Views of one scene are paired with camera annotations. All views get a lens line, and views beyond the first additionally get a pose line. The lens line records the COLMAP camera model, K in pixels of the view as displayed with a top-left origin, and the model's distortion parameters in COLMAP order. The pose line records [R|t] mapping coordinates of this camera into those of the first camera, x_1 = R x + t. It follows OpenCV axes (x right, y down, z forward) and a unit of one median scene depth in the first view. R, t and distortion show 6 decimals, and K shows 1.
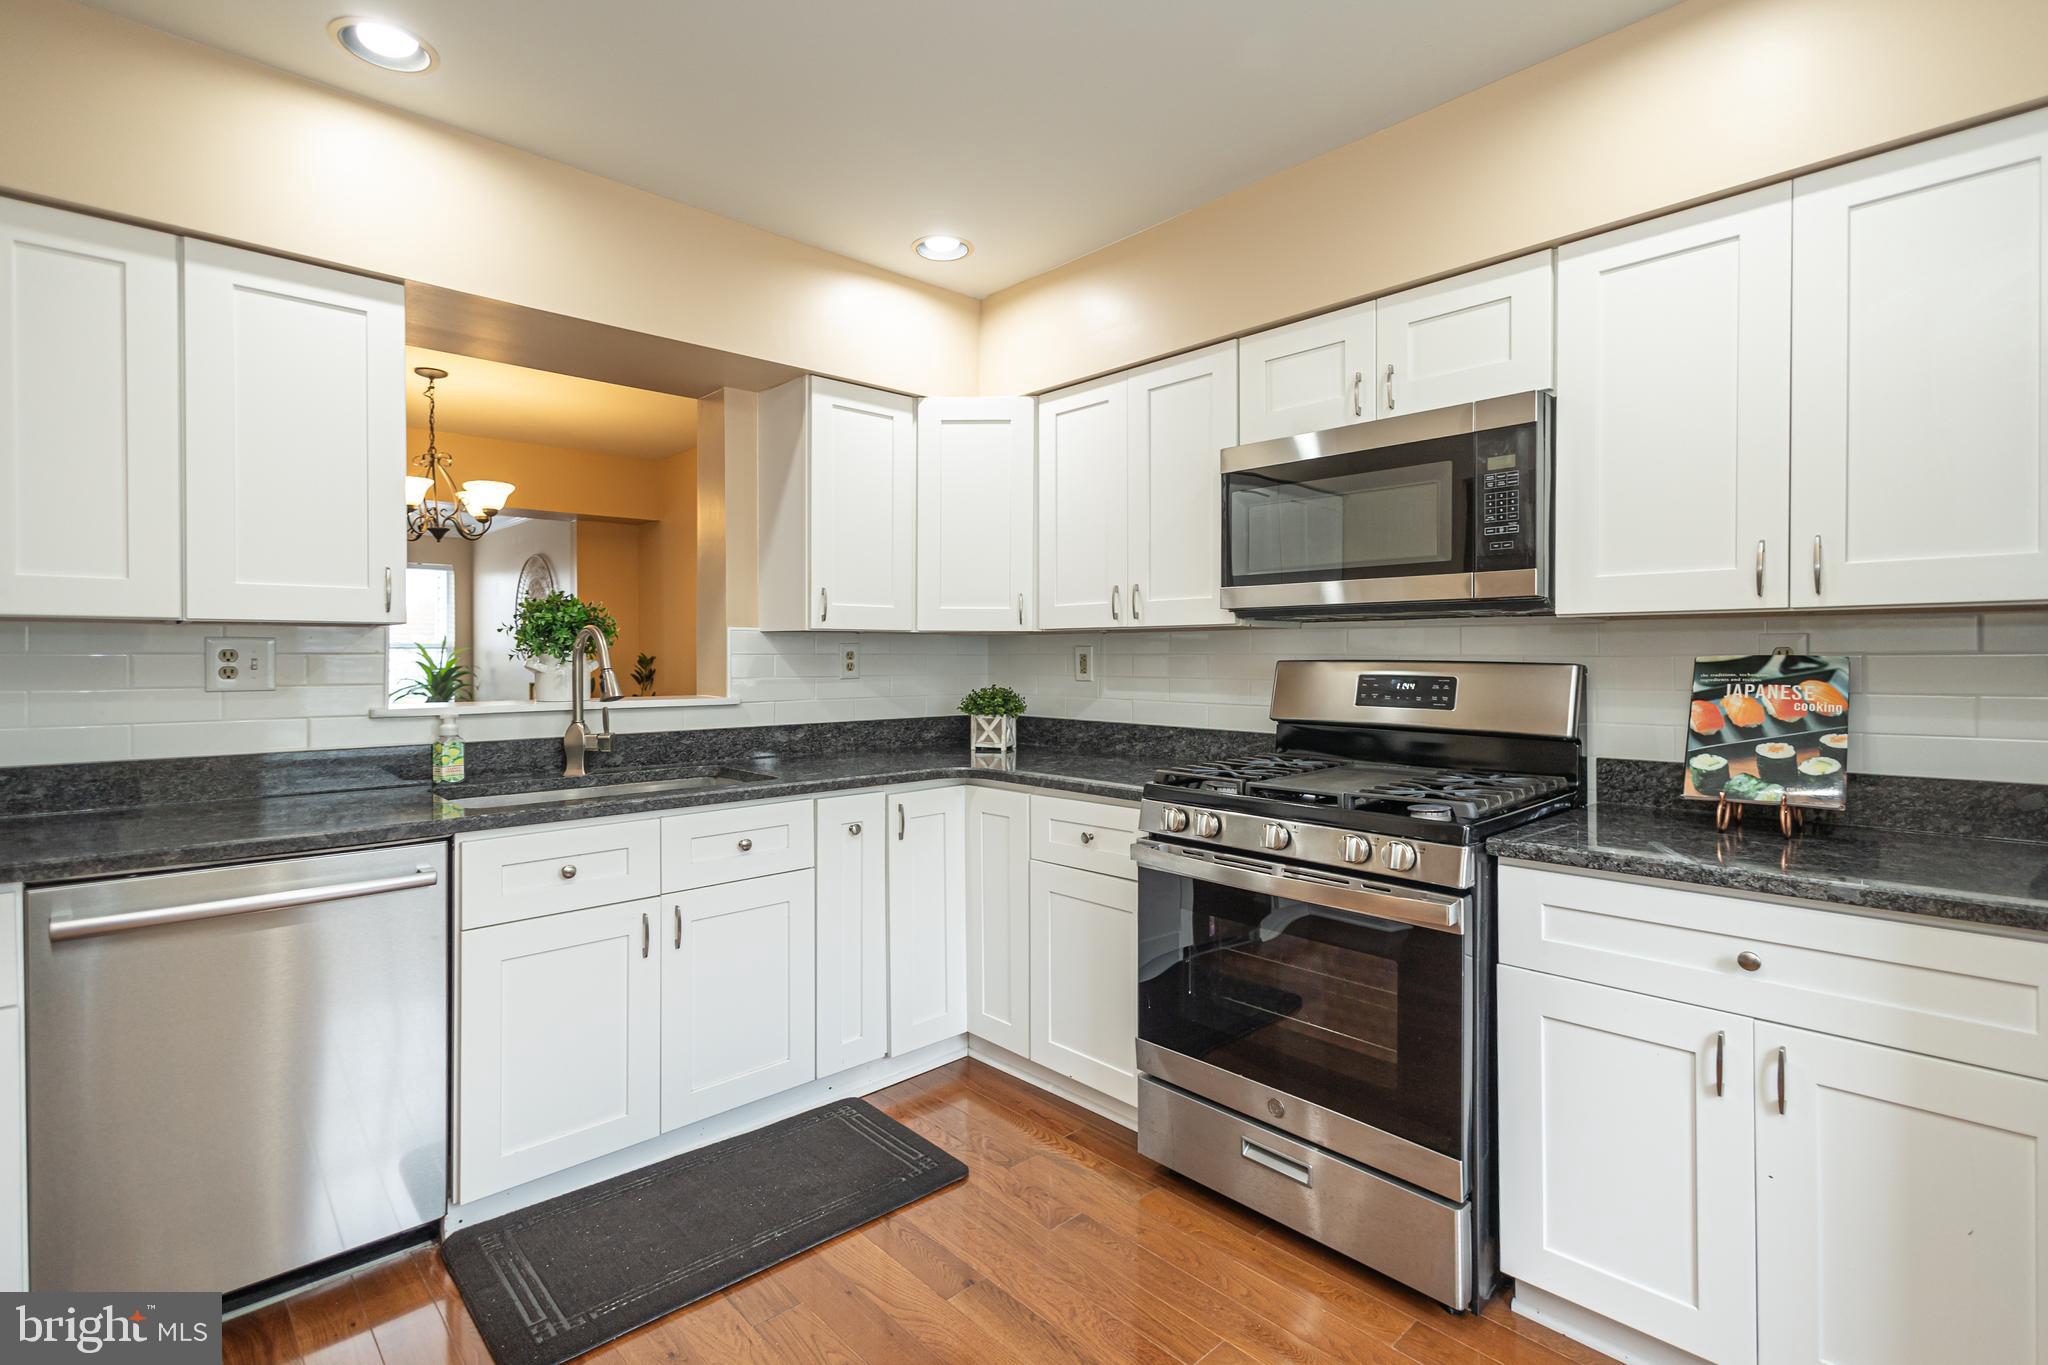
lens RADIAL K [[965.4, 0, 1017.8], [0, 965.4, 657.0], [0, 0, 1]] dist [0.011862, -0.000246]
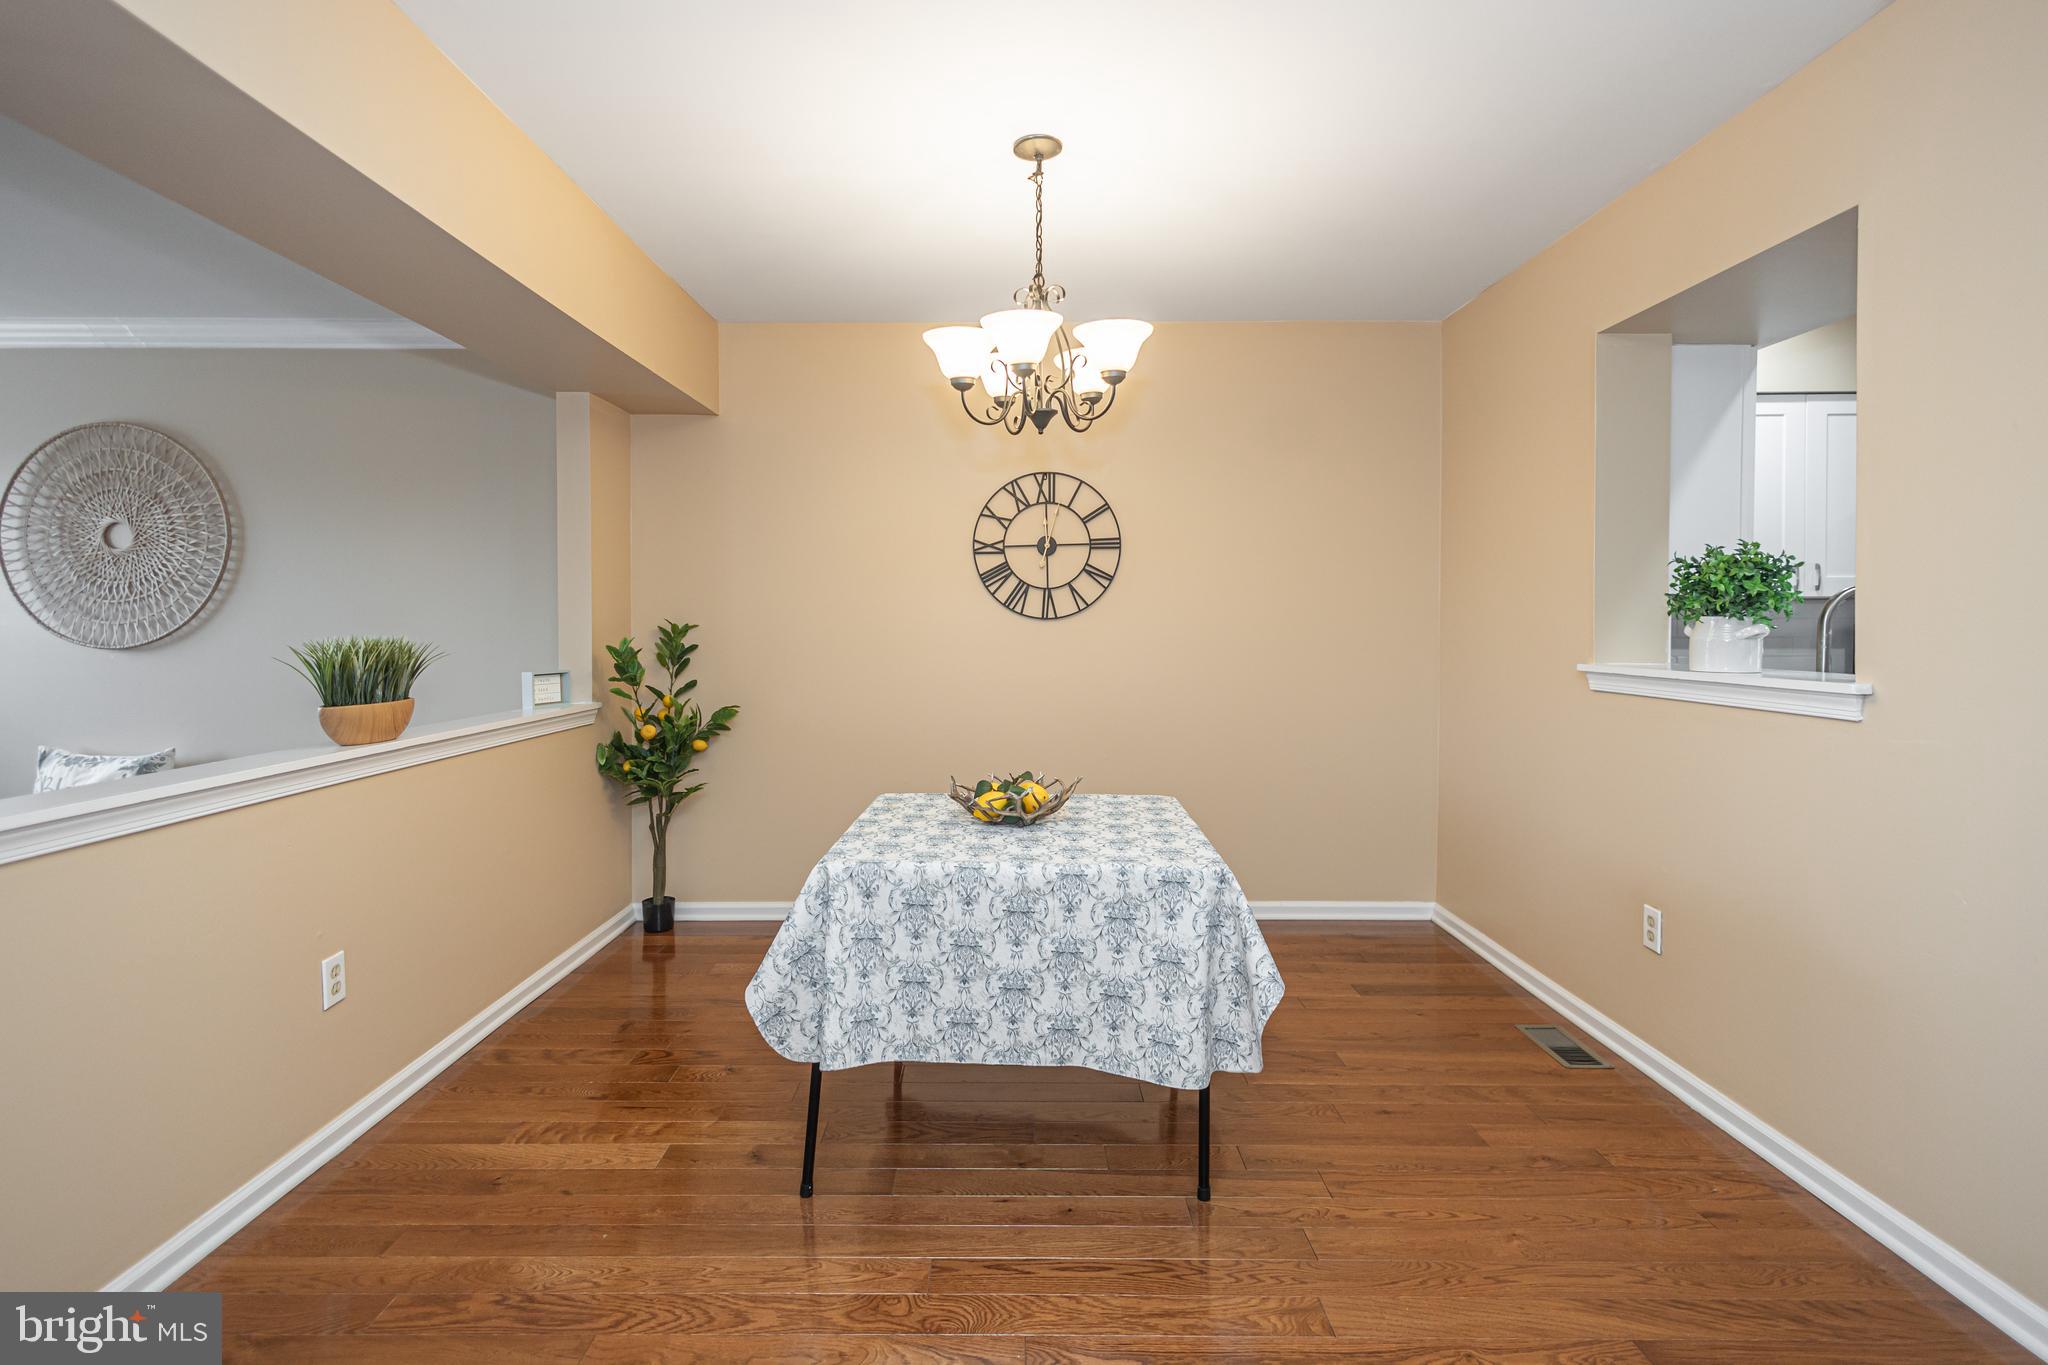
lens RADIAL K [[974.9, 0, 1022.1], [0, 974.9, 640.9], [0, 0, 1]] dist [0.002296, 0.000155]
pose [[0.678764, -0.013203, 0.734238, -1.834574], [0.003032, 0.999880, 0.015177, 0.002741], [-0.734351, -0.008076, 0.678722, 1.041463]]
